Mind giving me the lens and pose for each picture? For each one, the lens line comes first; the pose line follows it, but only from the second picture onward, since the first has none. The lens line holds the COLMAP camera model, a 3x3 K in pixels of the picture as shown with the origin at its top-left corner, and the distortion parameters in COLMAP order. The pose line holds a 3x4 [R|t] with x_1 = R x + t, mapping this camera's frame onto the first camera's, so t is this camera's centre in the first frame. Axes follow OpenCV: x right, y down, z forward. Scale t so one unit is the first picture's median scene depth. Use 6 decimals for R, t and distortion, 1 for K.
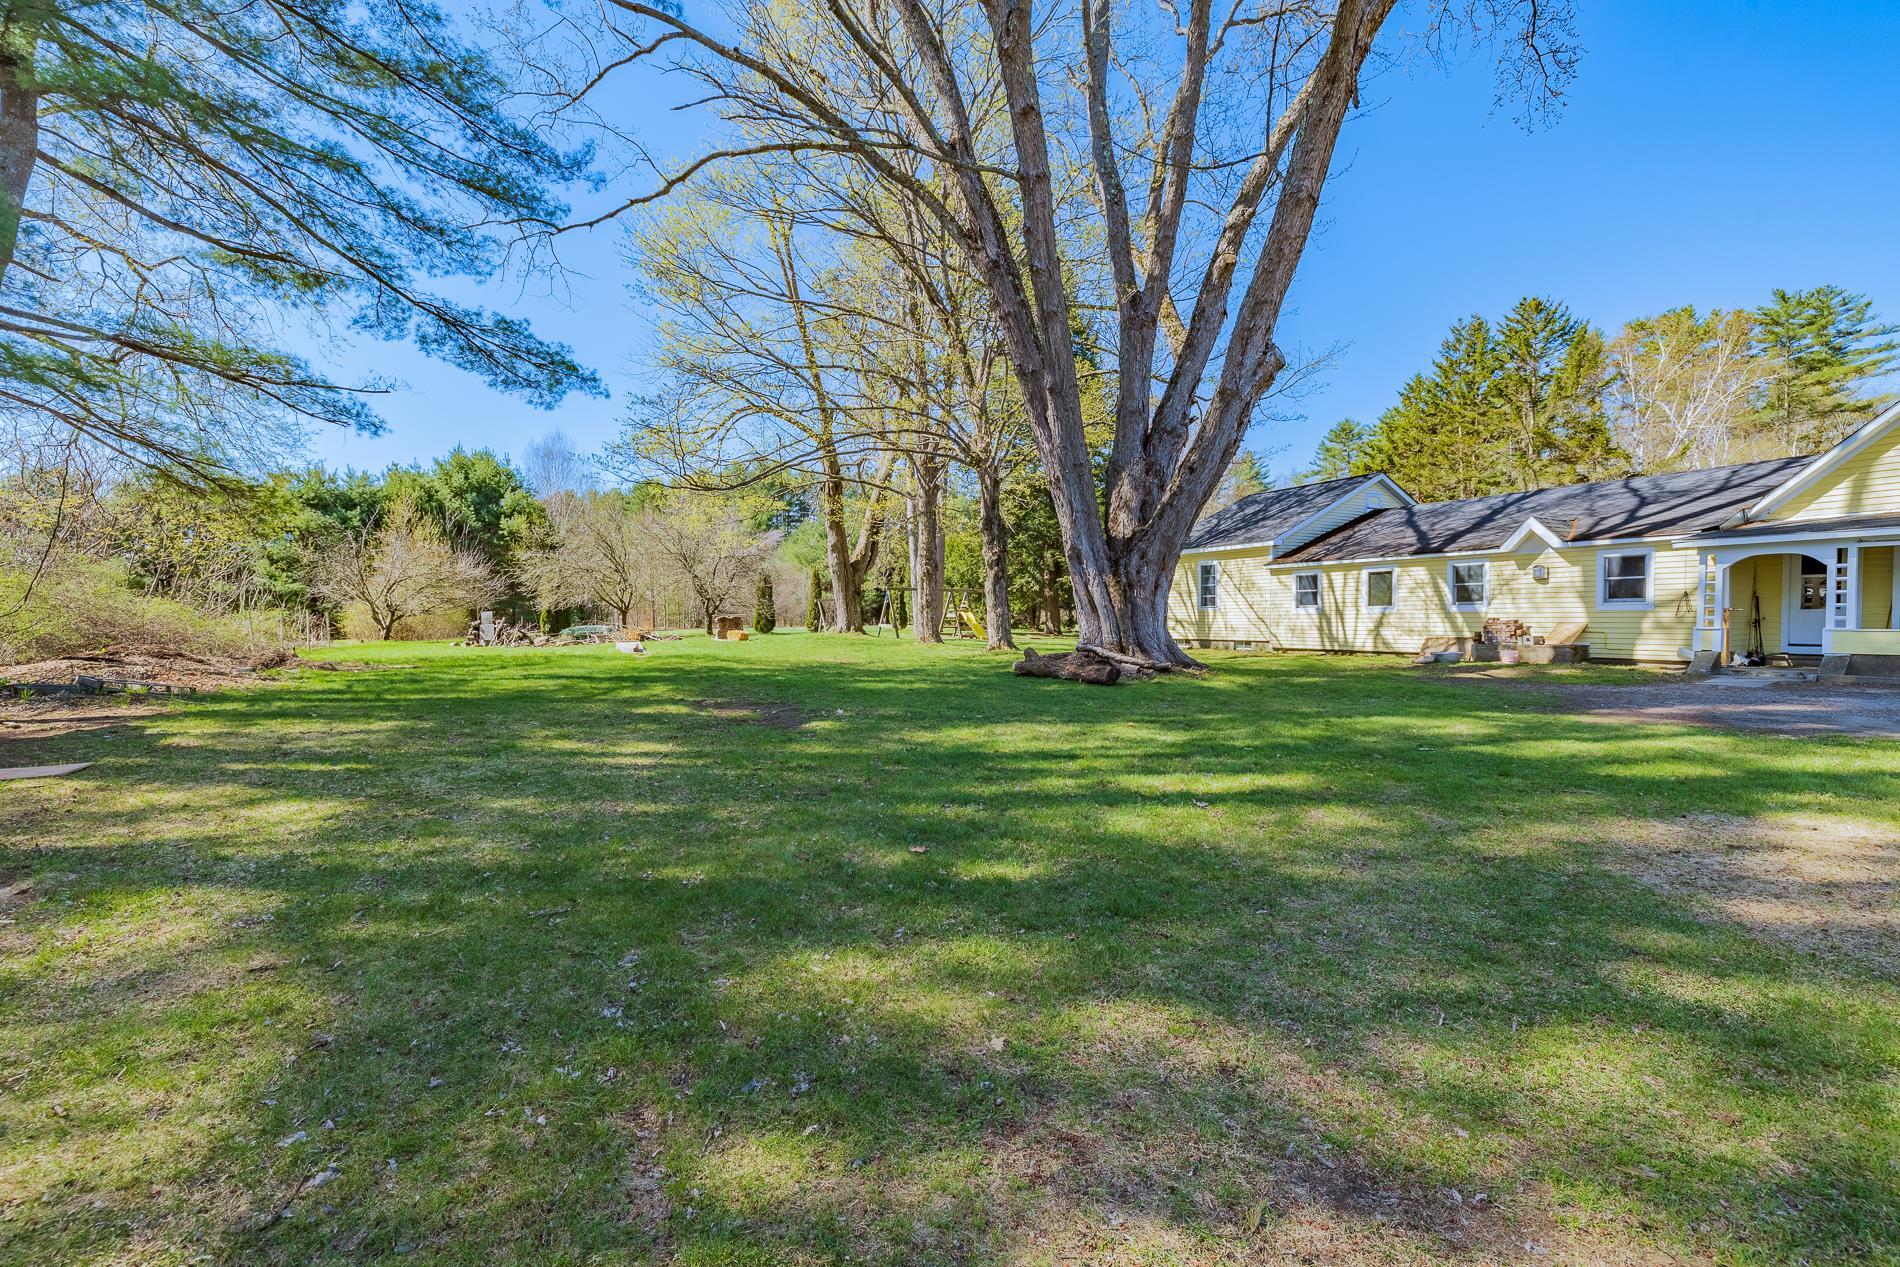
lens RADIAL K [[800.7, 0, 943.6], [0, 800.7, 634.4], [0, 0, 1]] dist [-0.000950, -0.000433]
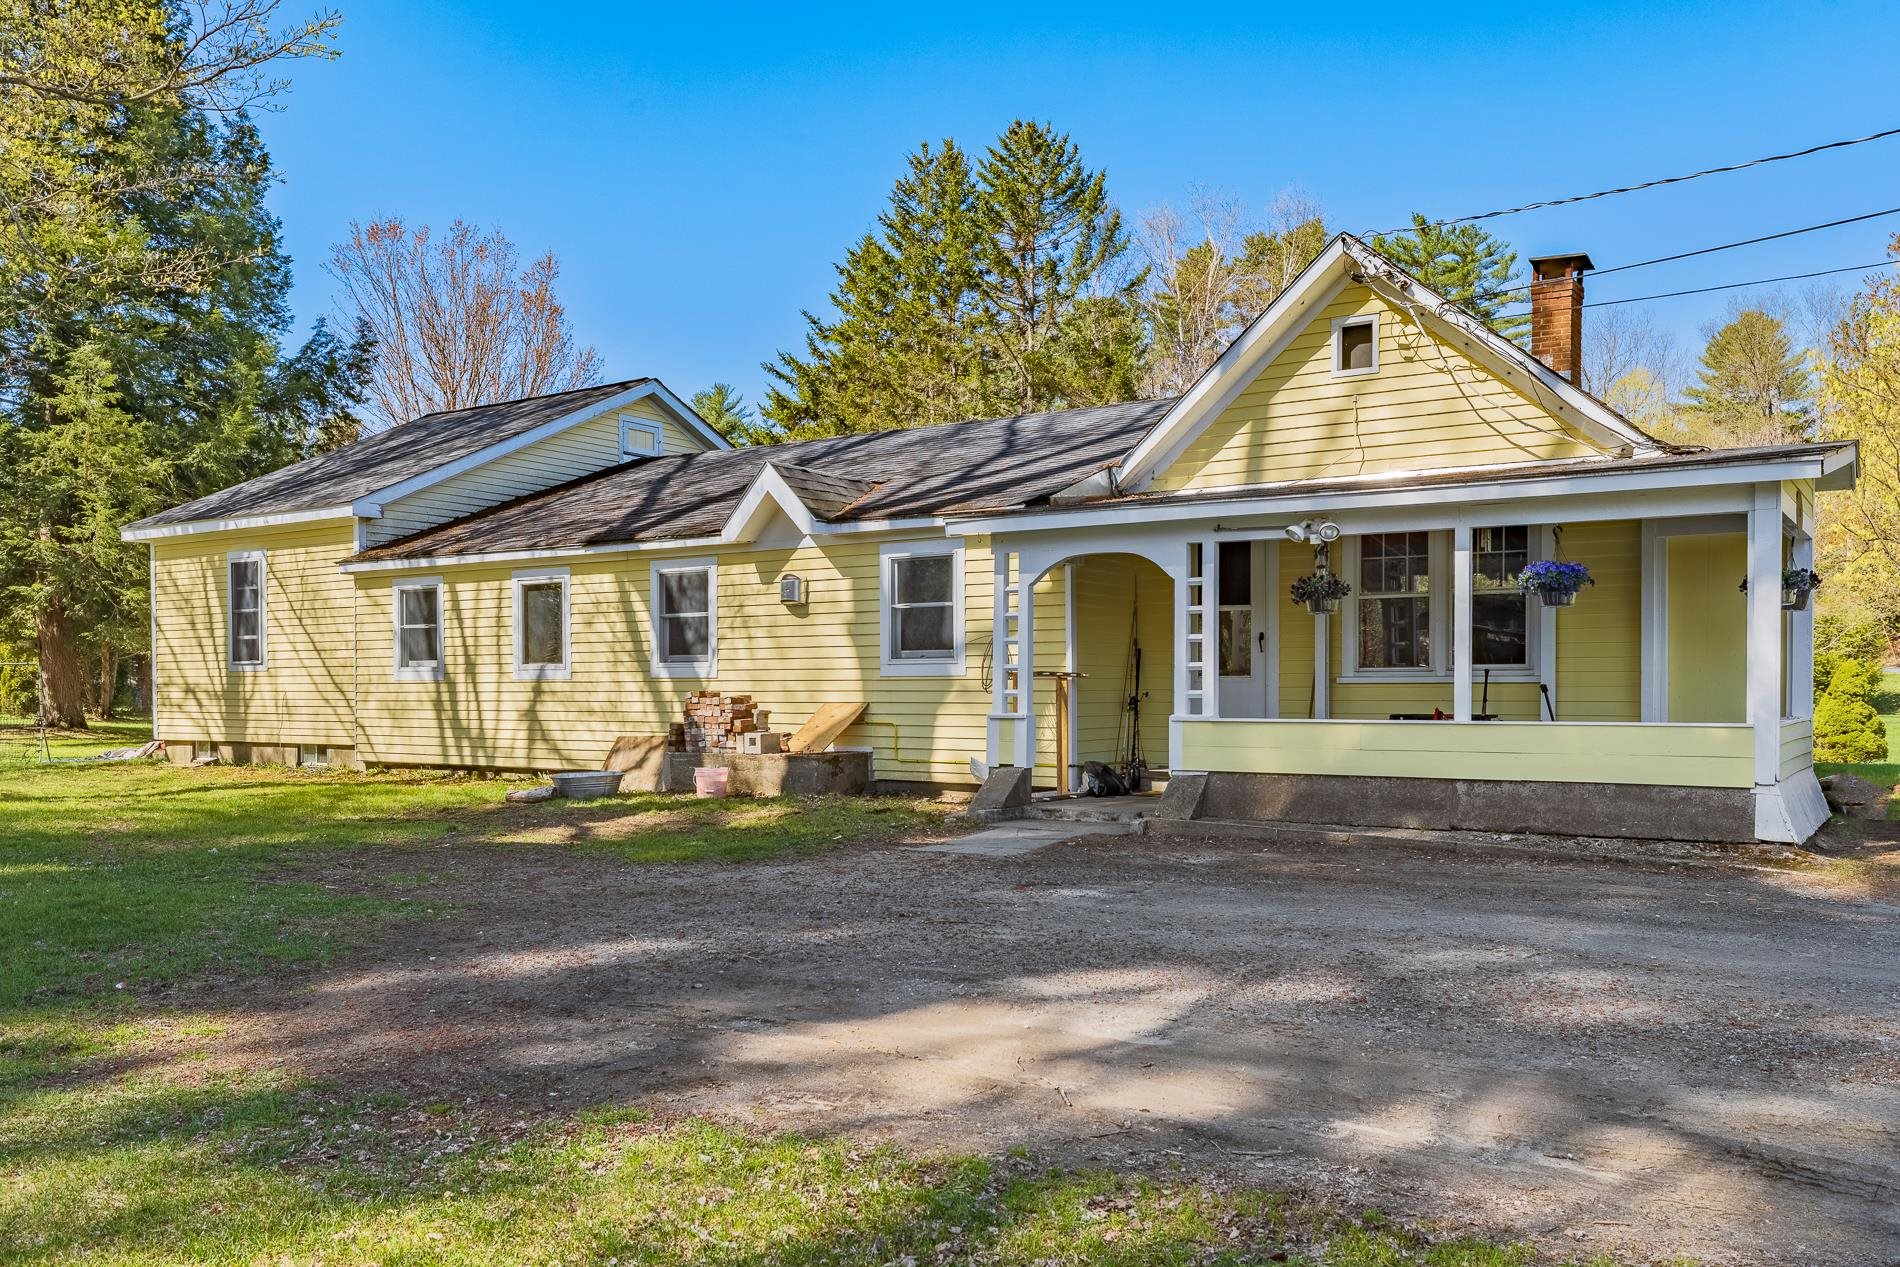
lens RADIAL K [[1501.8, 0, 951.2], [0, 1501.8, 637.2], [0, 0, 1]] dist [0.013541, 0.003184]
pose [[0.887289, 0.017905, 0.460866, 0.402977], [0.006699, 0.998640, -0.051696, -0.006379], [-0.461165, 0.048956, 0.885963, 0.197771]]
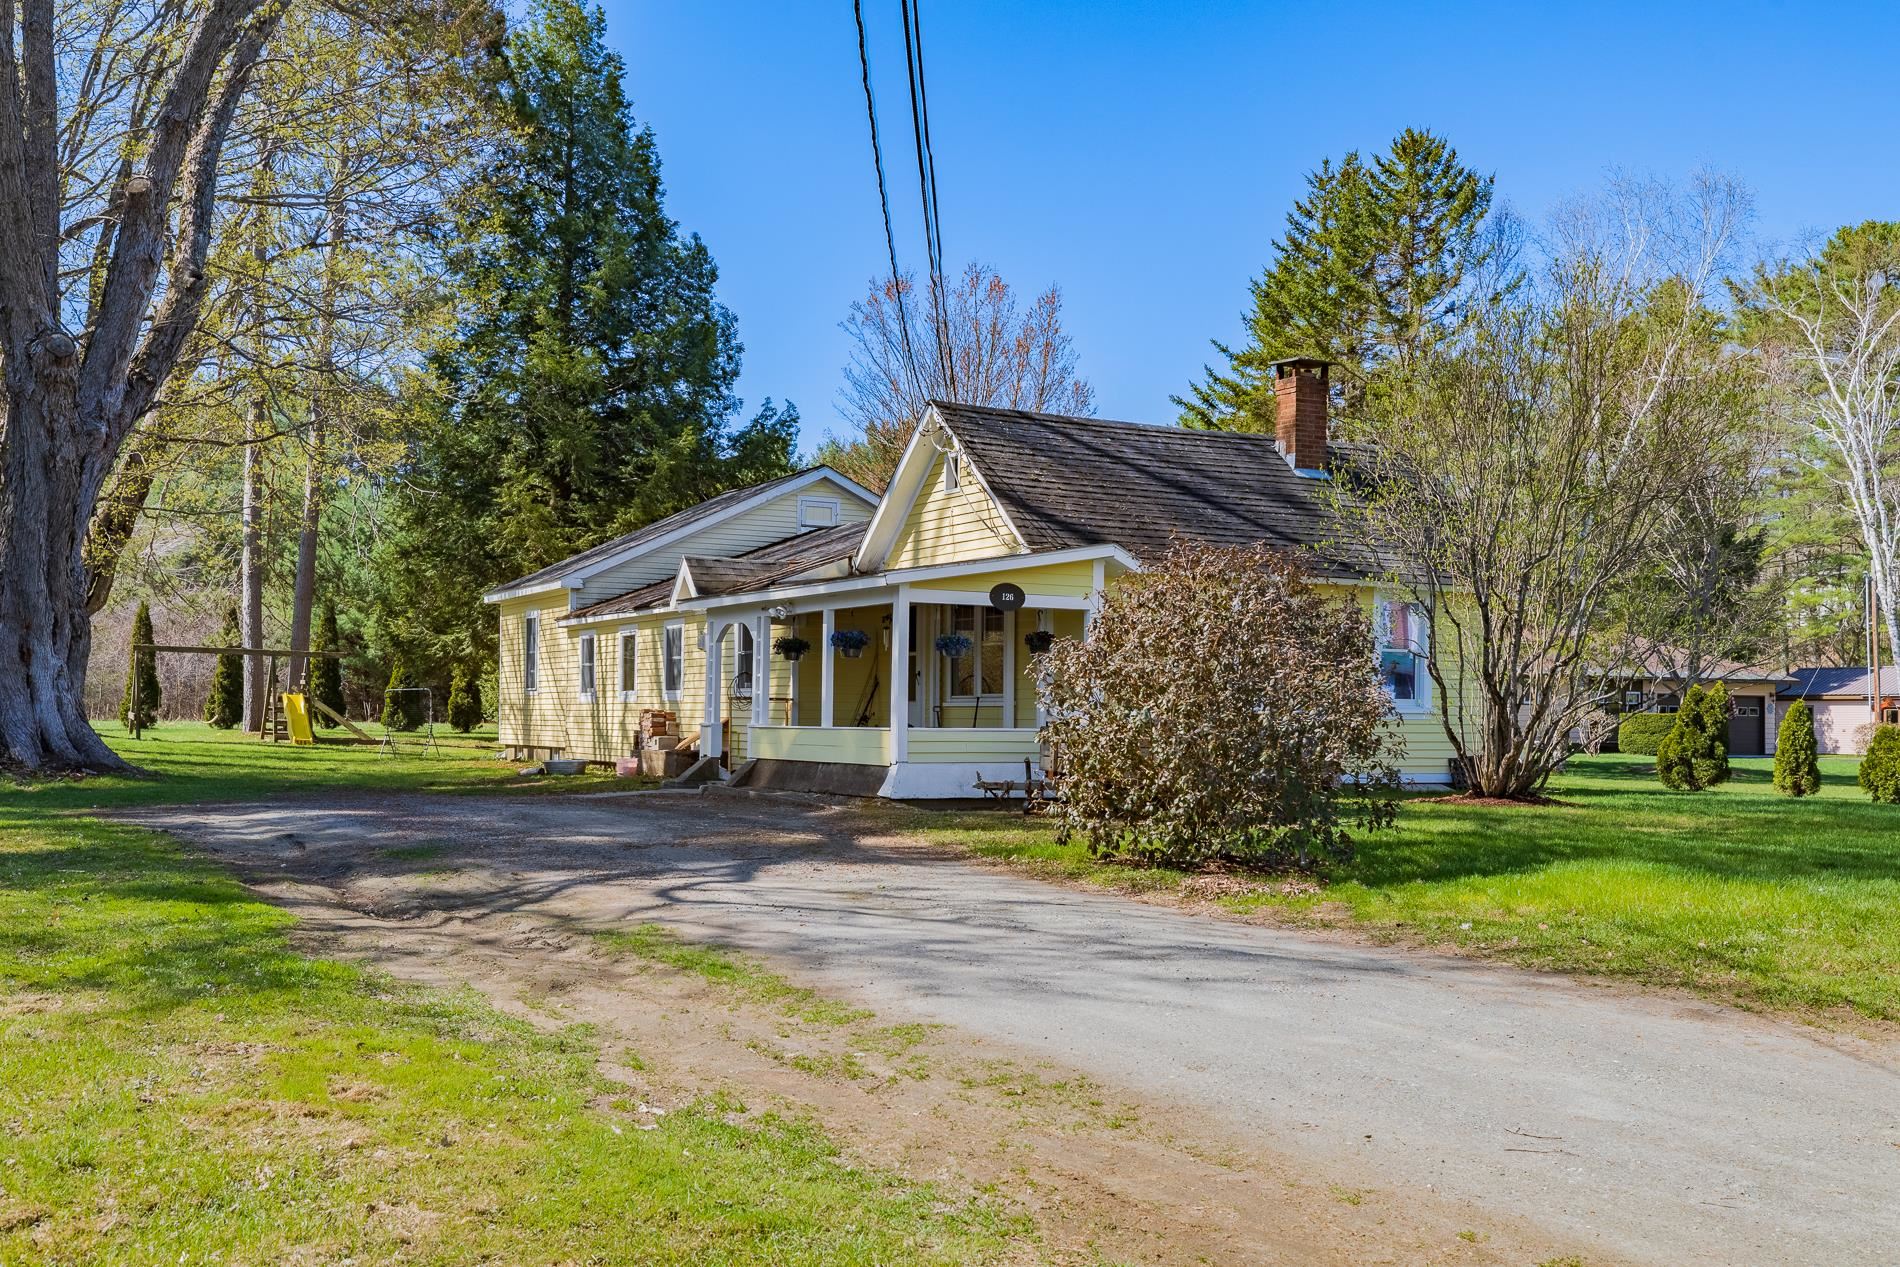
lens RADIAL K [[1920.7, 0, 949.1], [0, 1920.7, 636.3], [0, 0, 1]] dist [-0.006722, 0.000000]
pose [[0.998684, 0.017301, -0.048271, 0.966844], [-0.020146, 0.998049, -0.059090, 0.008017], [0.047154, 0.059984, 0.997085, -0.560873]]
